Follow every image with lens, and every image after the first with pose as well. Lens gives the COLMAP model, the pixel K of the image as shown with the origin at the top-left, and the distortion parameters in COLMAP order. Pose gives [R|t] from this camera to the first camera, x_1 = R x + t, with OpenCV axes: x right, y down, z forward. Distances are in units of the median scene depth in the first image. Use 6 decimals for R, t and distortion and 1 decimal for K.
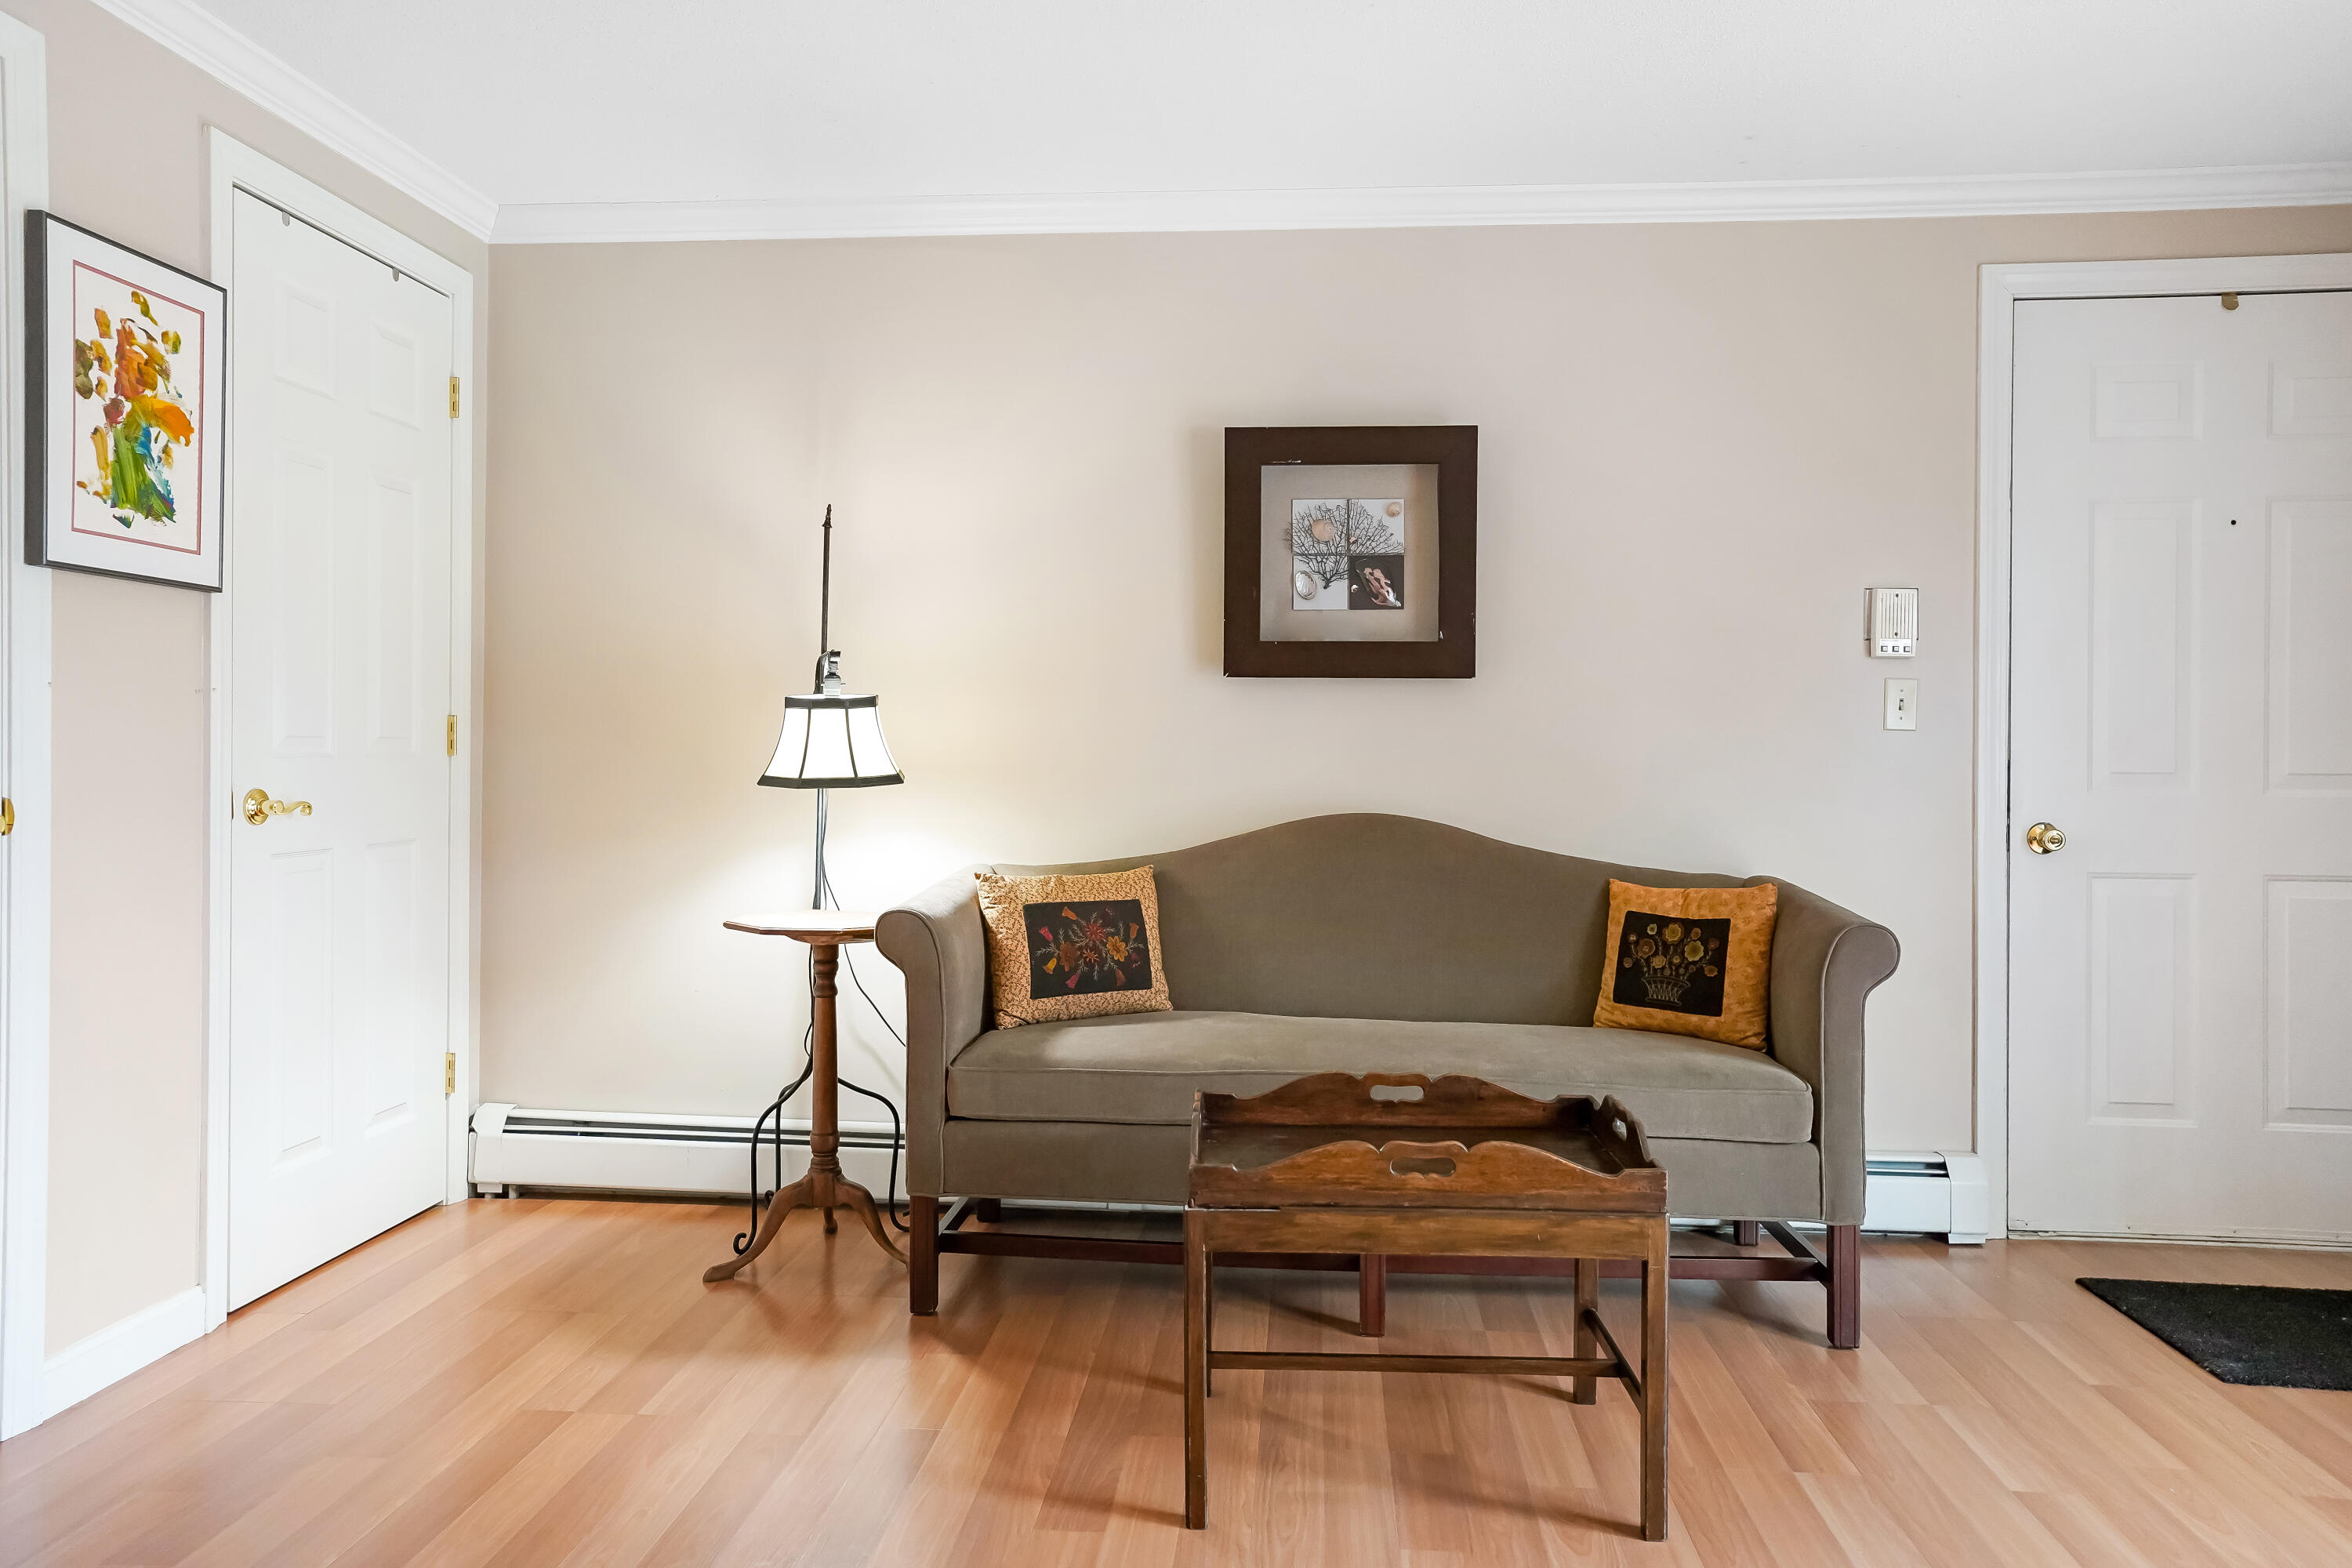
lens RADIAL K [[1562.6, 0, 1176.3], [0, 1562.6, 744.3], [0, 0, 1]] dist [0.034749, 0.006533]
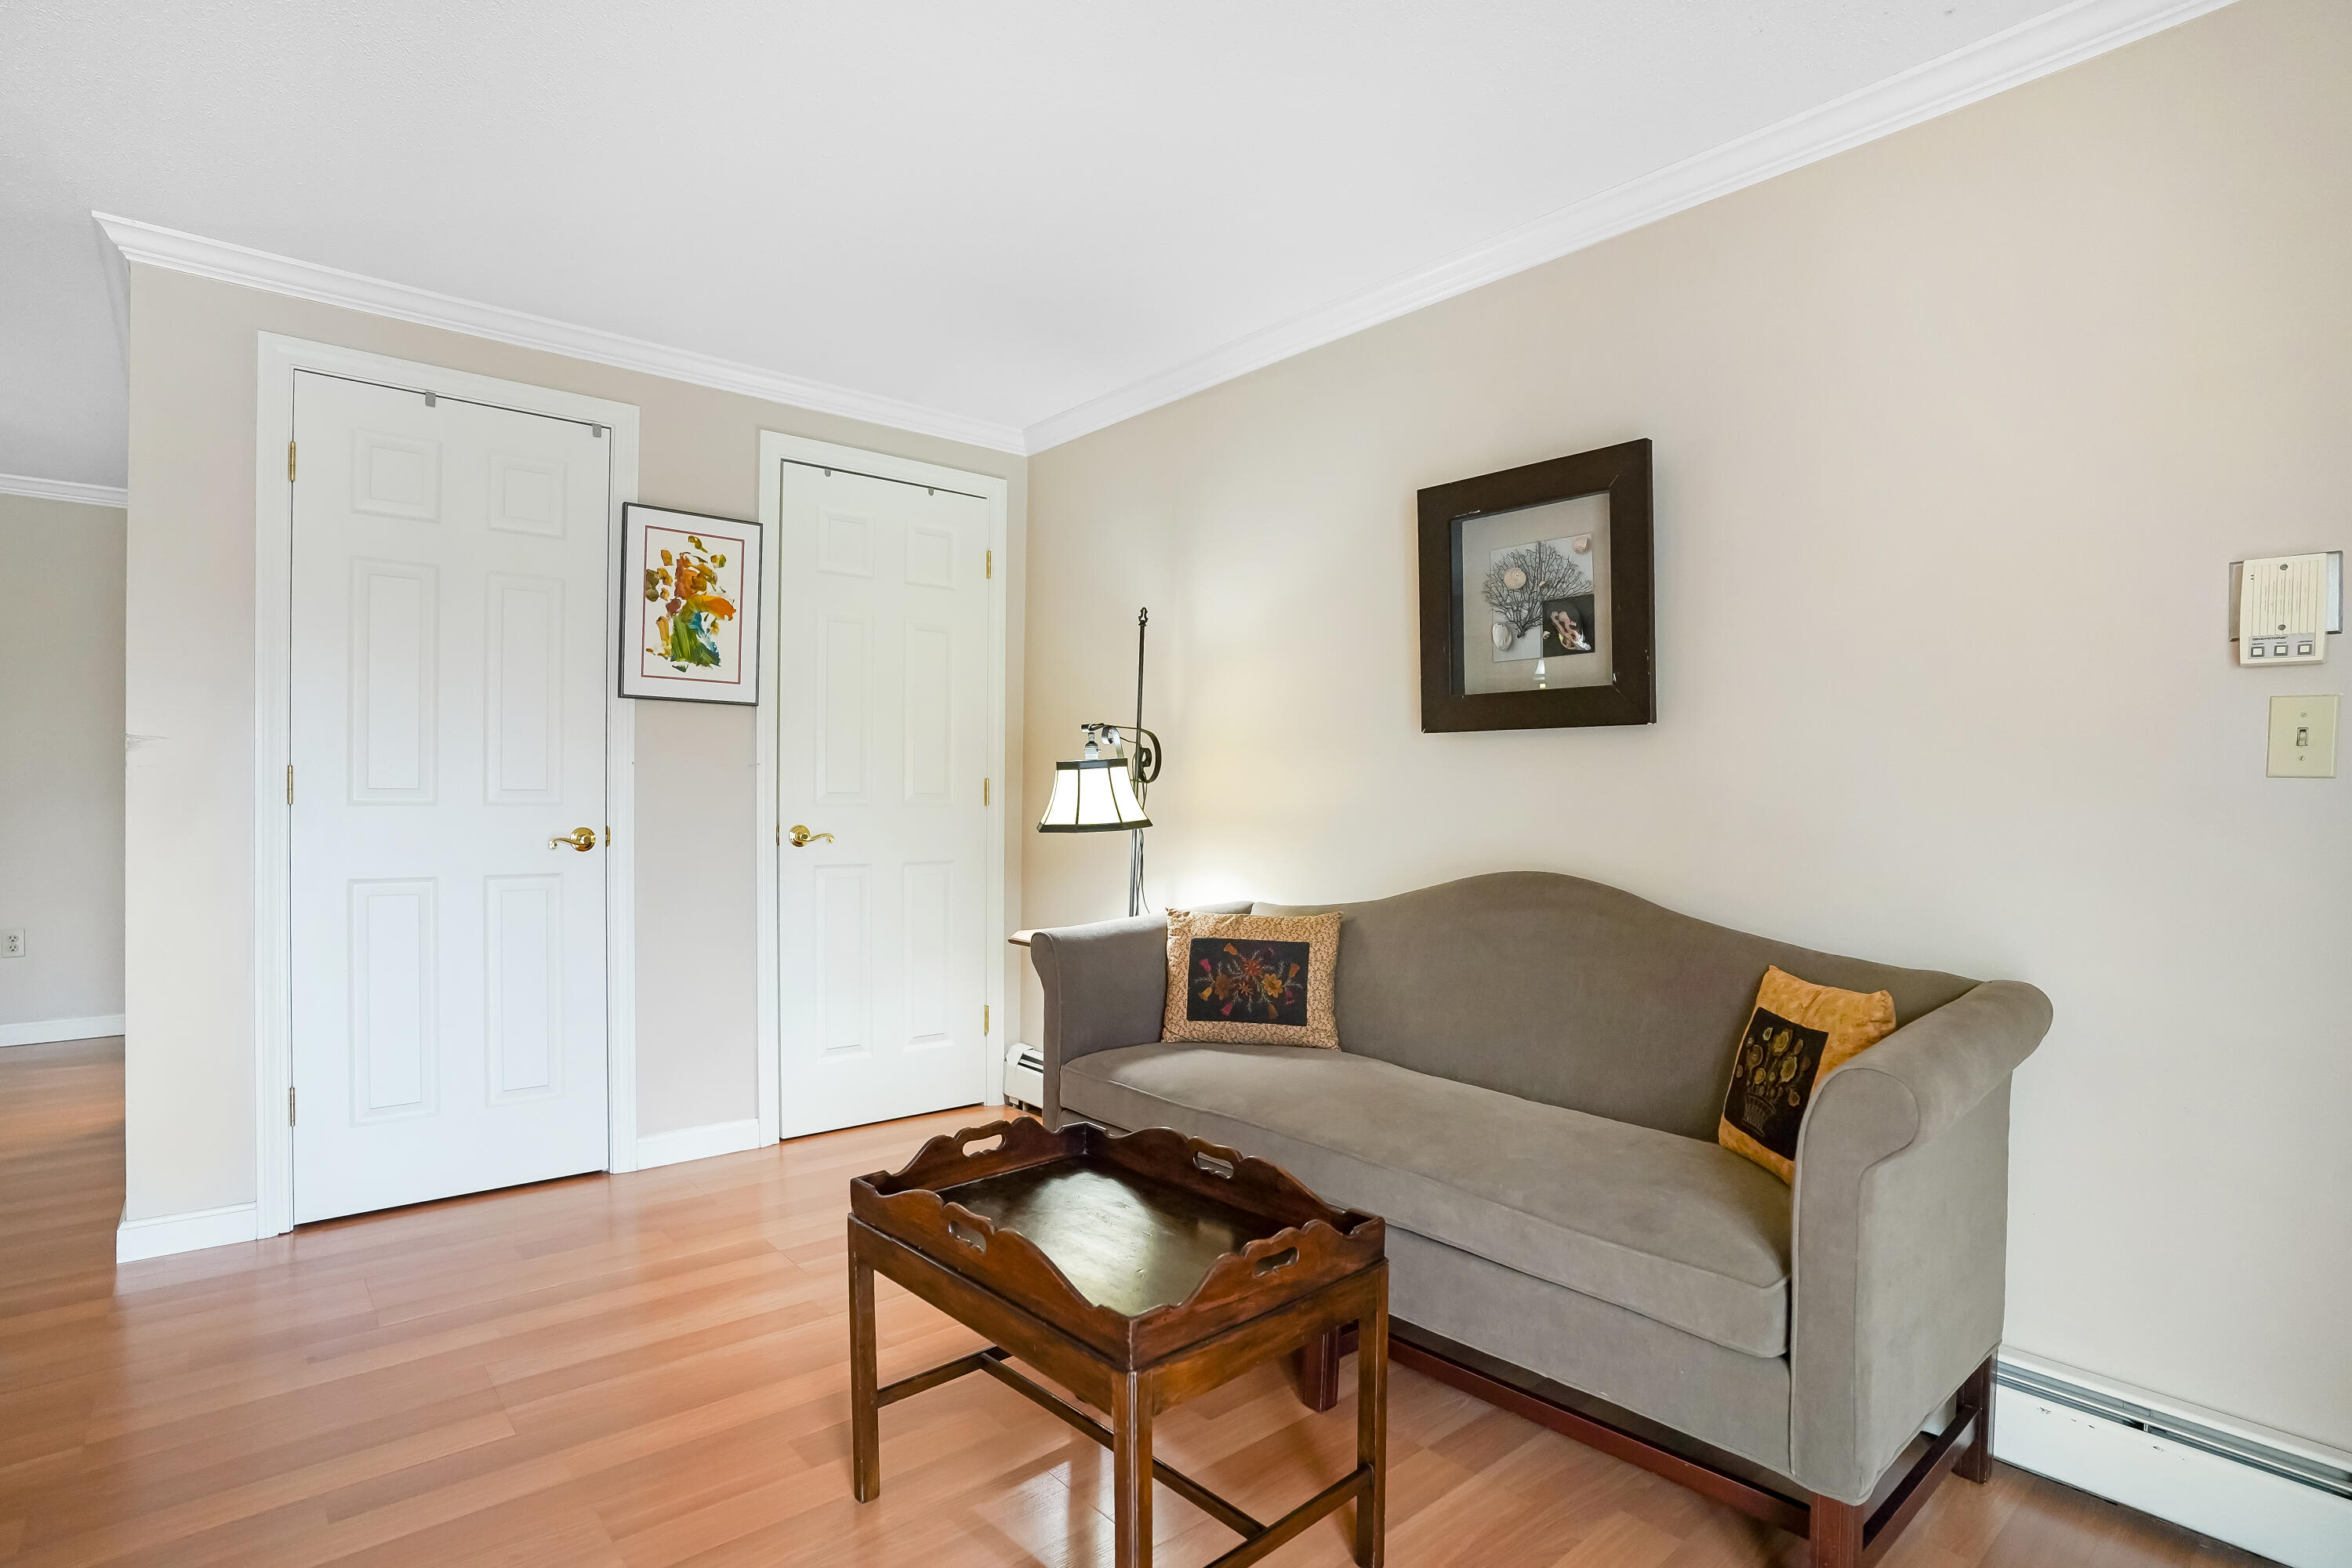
lens RADIAL K [[1165.1, 0, 1176.0], [0, 1165.1, 784.0], [0, 0, 1]] dist [-0.002005, 0.000353]
pose [[0.716488, -0.006030, -0.697574, 0.498850], [-0.001895, 0.999942, -0.010591, -0.001448], [0.697597, 0.008910, 0.716435, 0.380288]]
